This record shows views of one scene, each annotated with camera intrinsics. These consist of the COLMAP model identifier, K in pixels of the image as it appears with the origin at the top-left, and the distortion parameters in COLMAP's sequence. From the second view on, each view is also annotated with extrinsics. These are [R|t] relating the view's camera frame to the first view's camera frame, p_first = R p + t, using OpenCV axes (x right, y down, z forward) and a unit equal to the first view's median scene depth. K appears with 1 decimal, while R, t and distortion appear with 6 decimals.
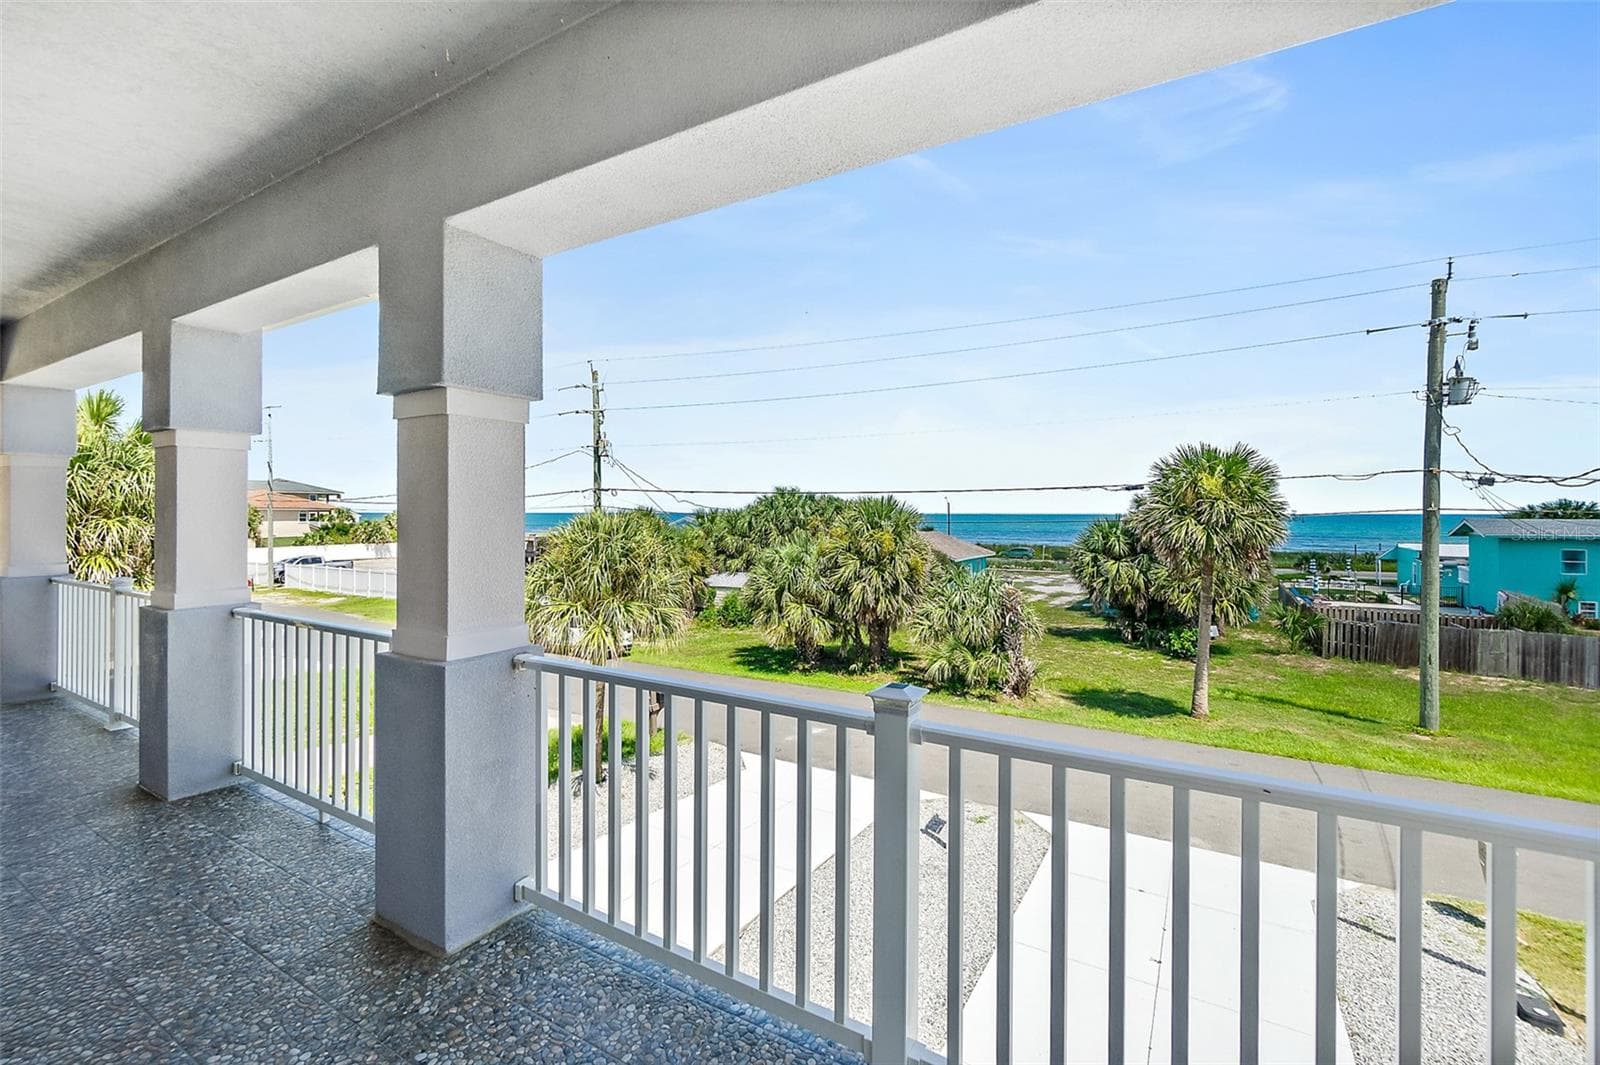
lens RADIAL K [[700.9, 0, 797.0], [0, 700.9, 514.5], [0, 0, 1]] dist [0.001067, 0.000655]
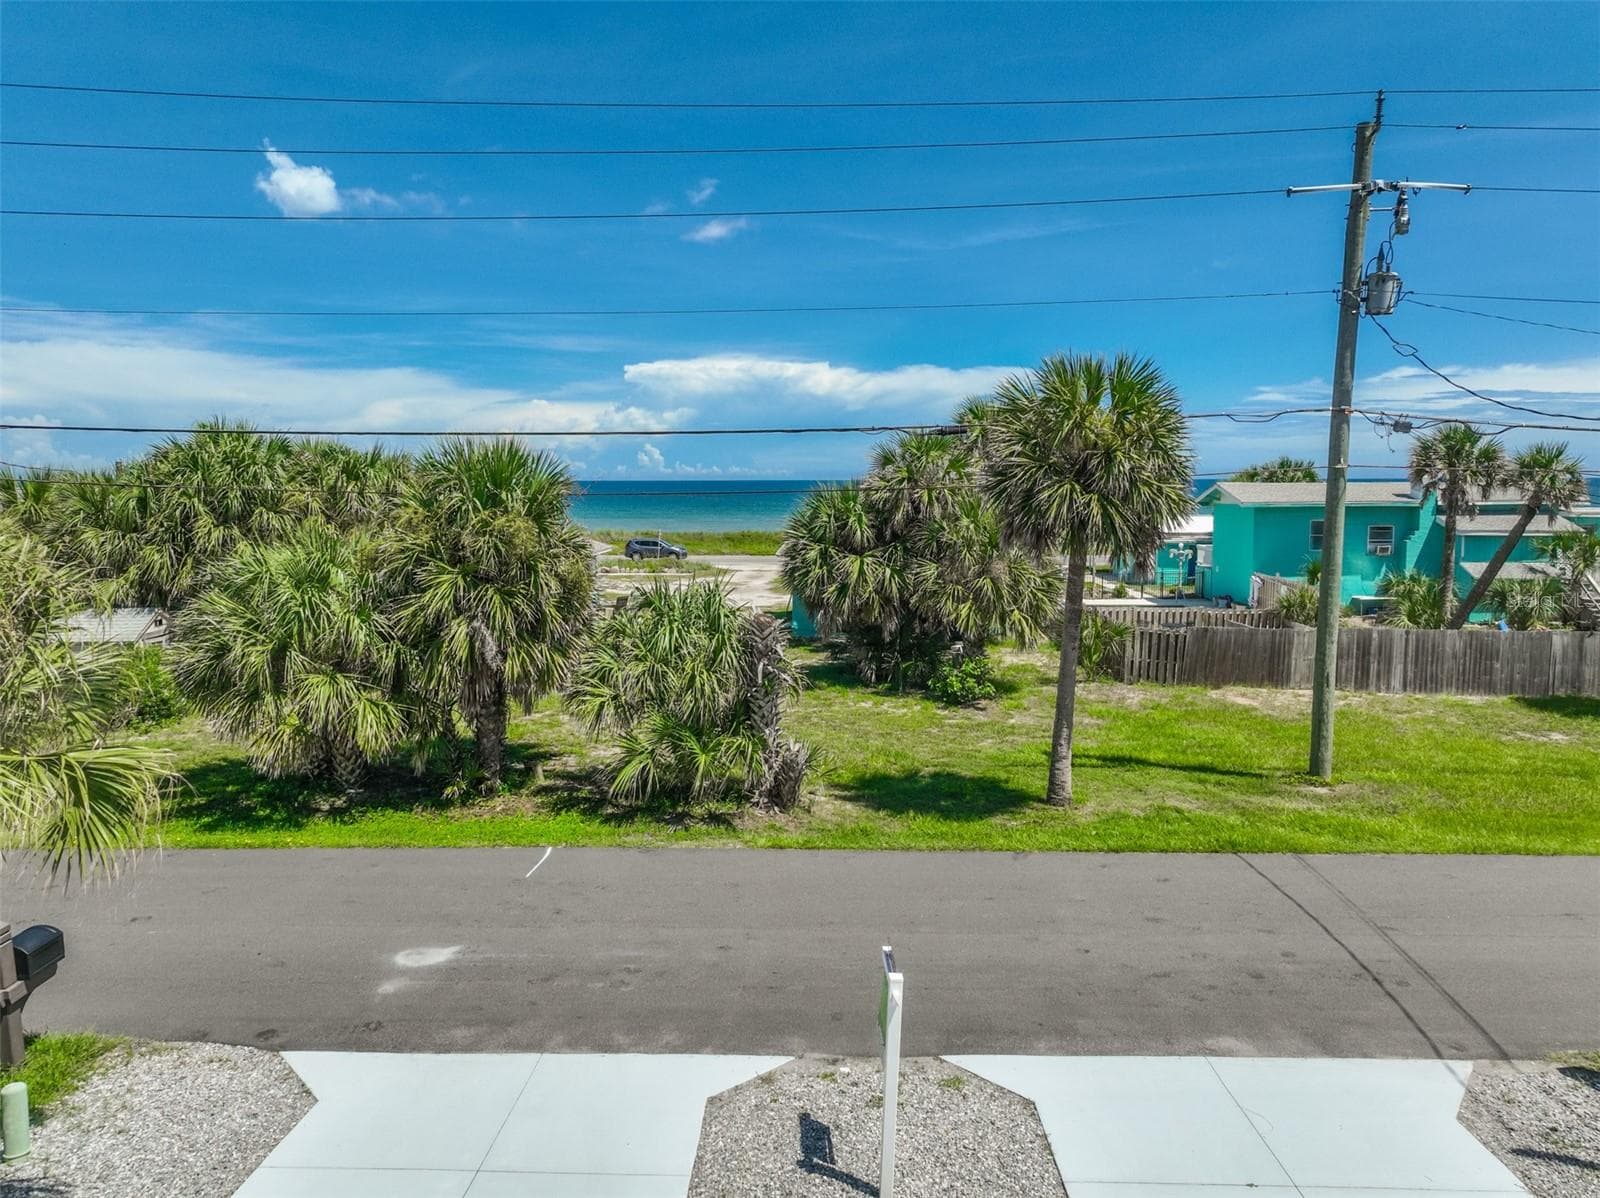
lens RADIAL K [[1145.7, 0, 810.6], [0, 1145.7, 605.4], [0, 0, 1]] dist [0.000253, 0.016905]
pose [[0.872395, -0.057184, 0.485444, -0.081458], [0.005486, 0.994216, 0.107256, 0.002978], [-0.488770, -0.090906, 0.867663, 0.188633]]
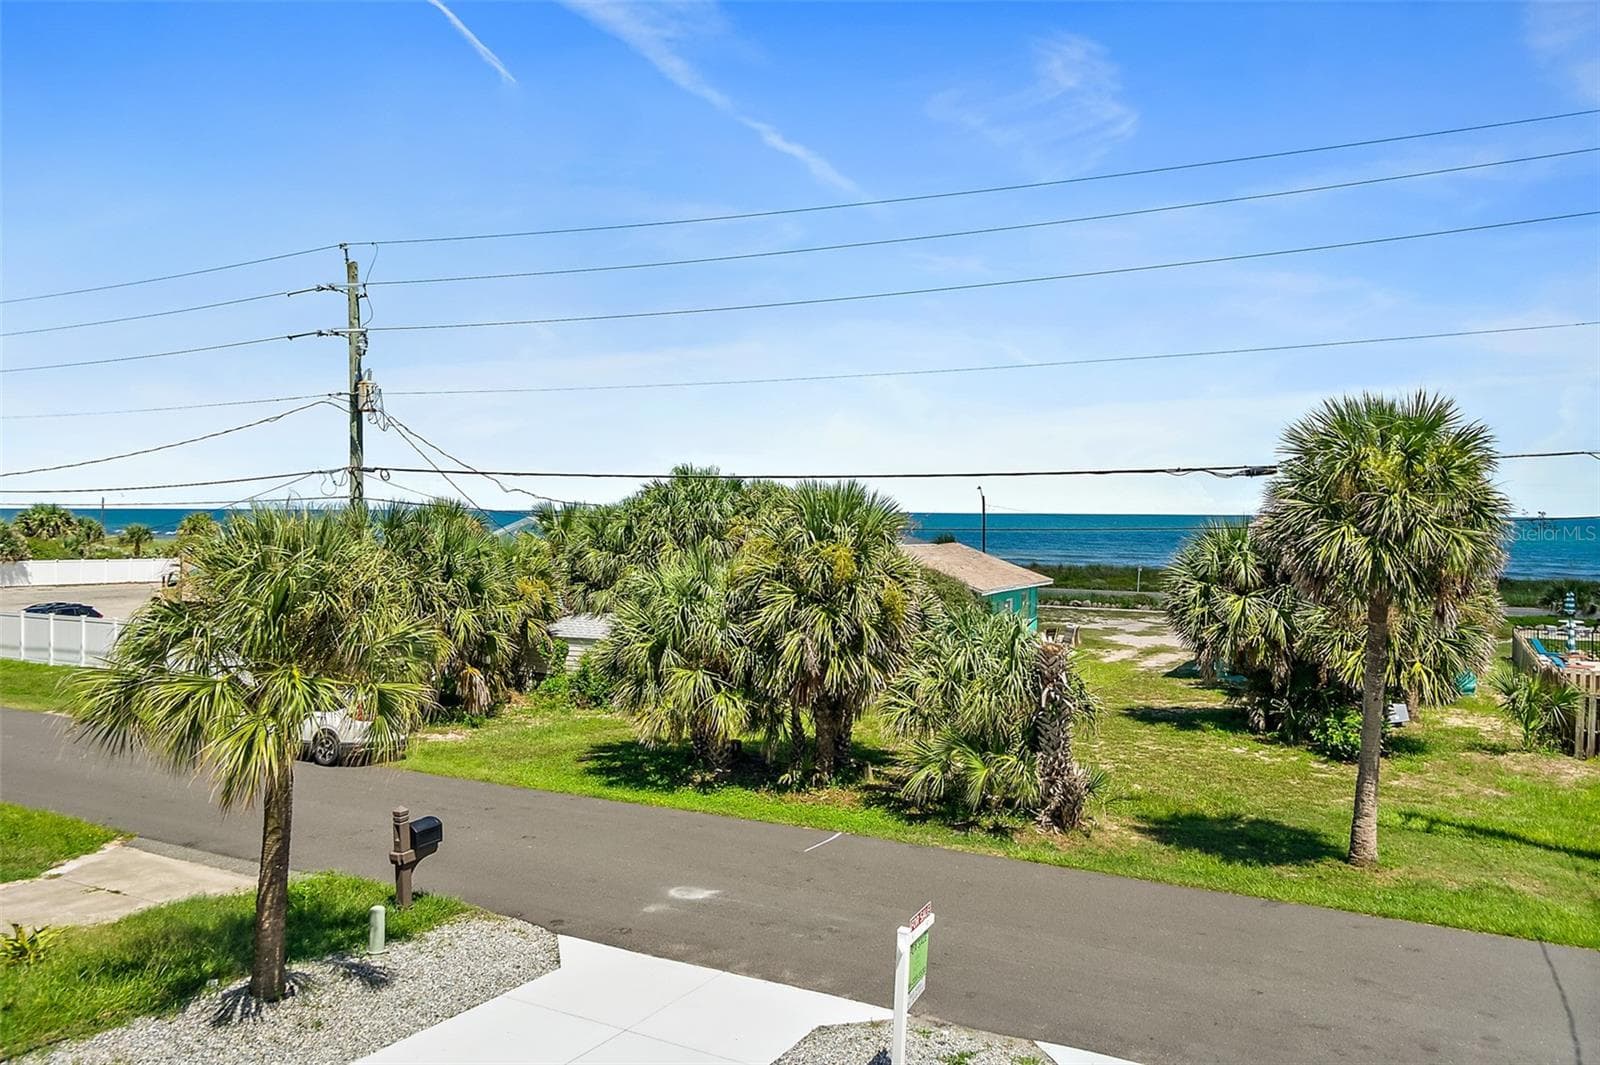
lens RADIAL K [[1167.8, 0, 795.4], [0, 1167.8, 526.3], [0, 0, 1]] dist [-0.002761, 0.010111]
pose [[0.999068, 0.004609, 0.042908, 0.045814], [-0.005024, 0.999942, 0.009553, 0.000407], [-0.042862, -0.009759, 0.999033, 0.038926]]
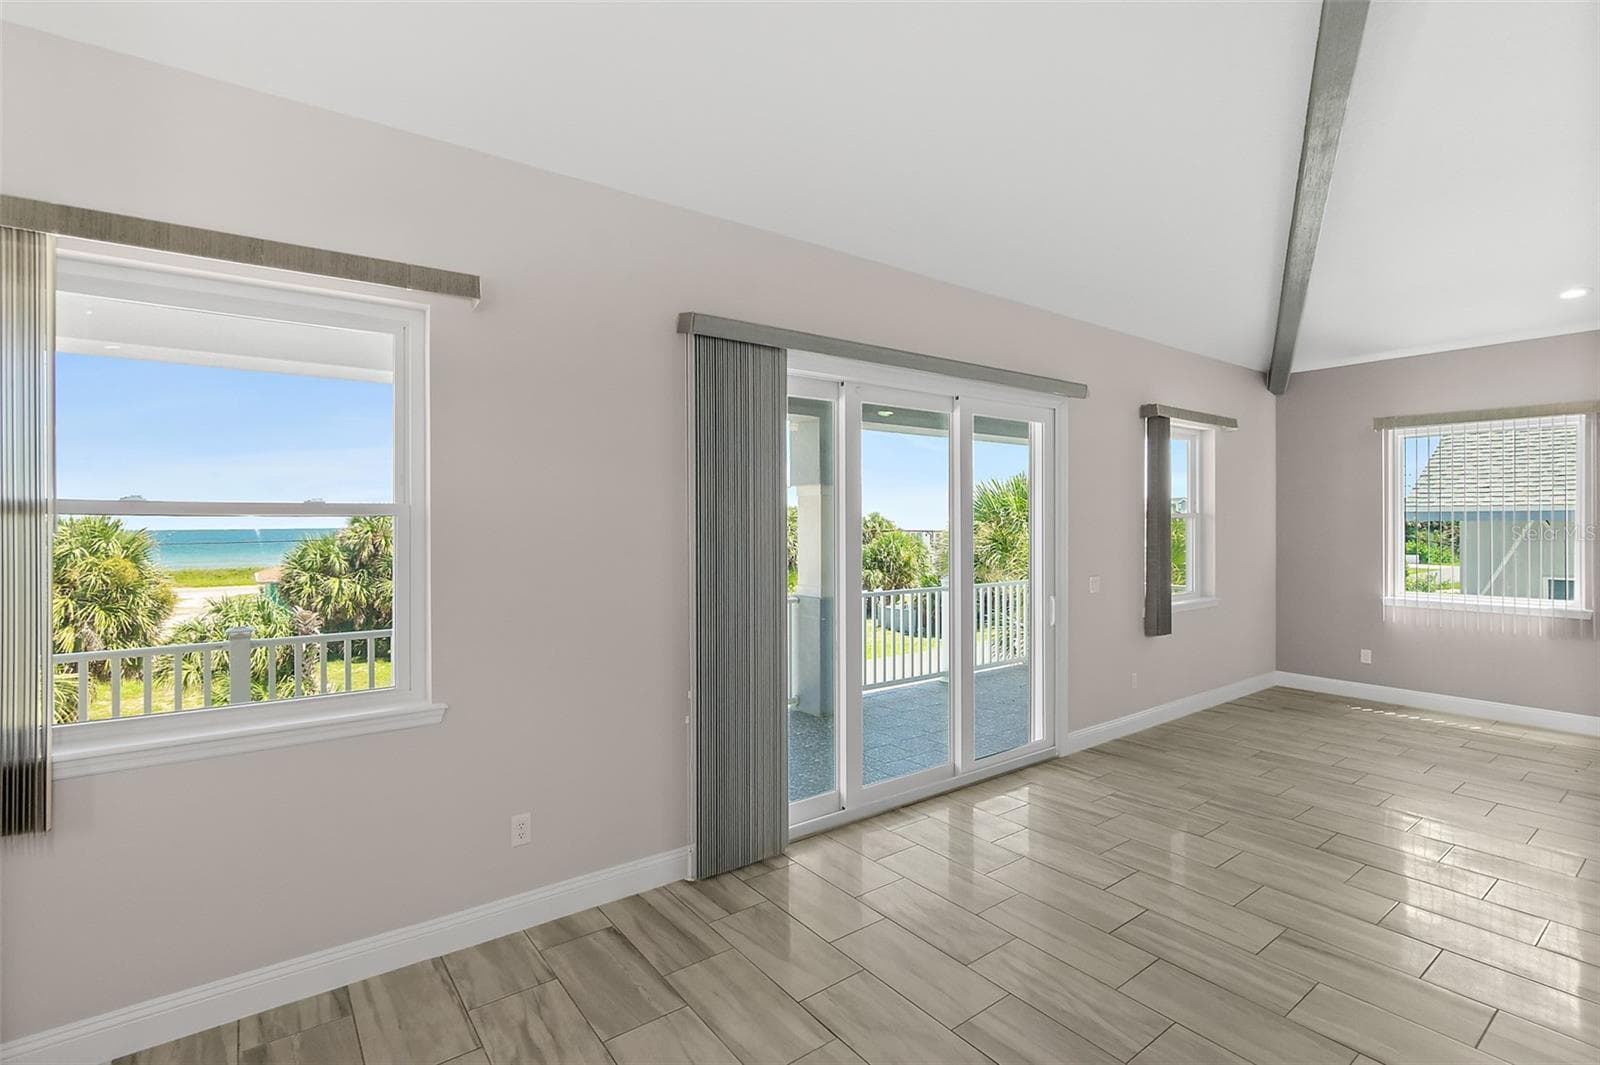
lens RADIAL K [[738.1, 0, 783.4], [0, 738.1, 521.4], [0, 0, 1]] dist [-0.007667, 0.002726]
pose [[0.391344, -0.000201, 0.920244, -0.311145], [0.009992, 0.999942, -0.004031, -0.003908], [-0.920190, 0.010772, 0.391323, 0.020080]]
